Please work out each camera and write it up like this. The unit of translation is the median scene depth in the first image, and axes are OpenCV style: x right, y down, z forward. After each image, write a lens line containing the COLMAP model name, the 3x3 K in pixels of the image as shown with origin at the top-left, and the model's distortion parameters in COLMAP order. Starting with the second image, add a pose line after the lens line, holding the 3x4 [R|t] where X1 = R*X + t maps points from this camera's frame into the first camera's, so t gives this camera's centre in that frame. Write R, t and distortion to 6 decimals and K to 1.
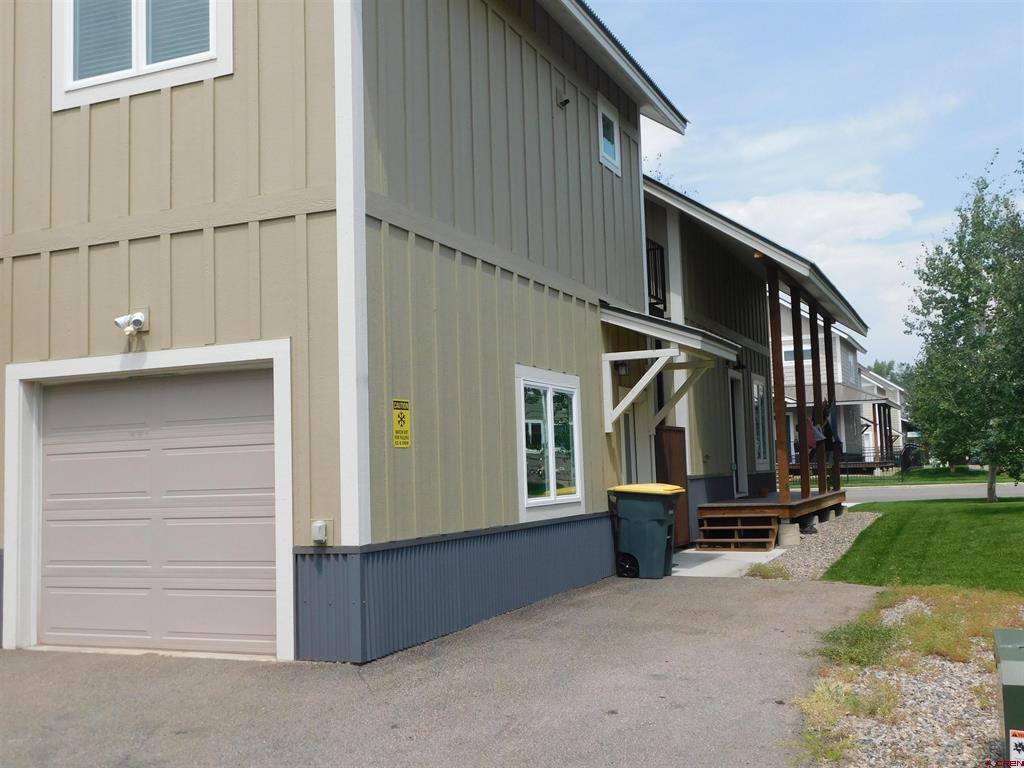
lens RADIAL K [[1081.3, 0, 512.9], [0, 1081.3, 382.3], [0, 0, 1]] dist [0.009975, 0.000000]
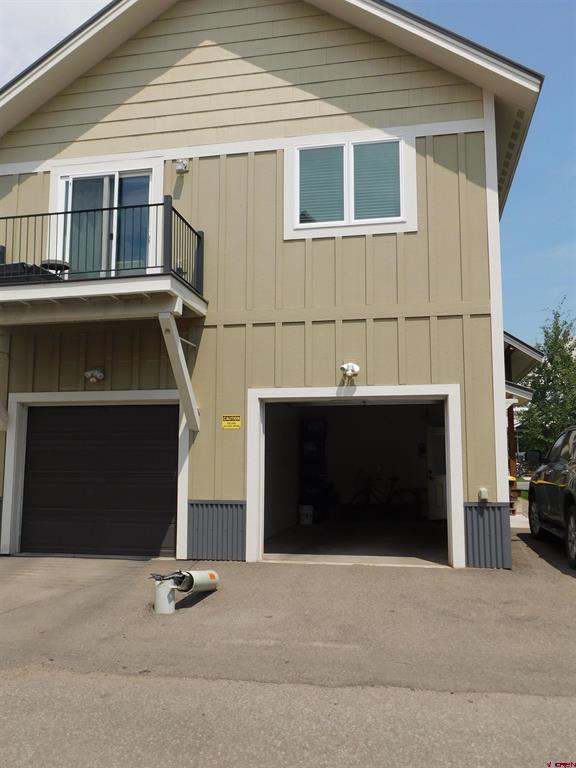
lens RADIAL K [[683.2, 0, 287.0], [0, 683.2, 385.4], [0, 0, 1]] dist [0.003108, 0.000646]
pose [[0.977721, 0.058992, 0.201447, -0.661489], [-0.050616, 0.997636, -0.046488, 0.026090], [-0.203713, 0.035256, 0.978396, -0.032071]]
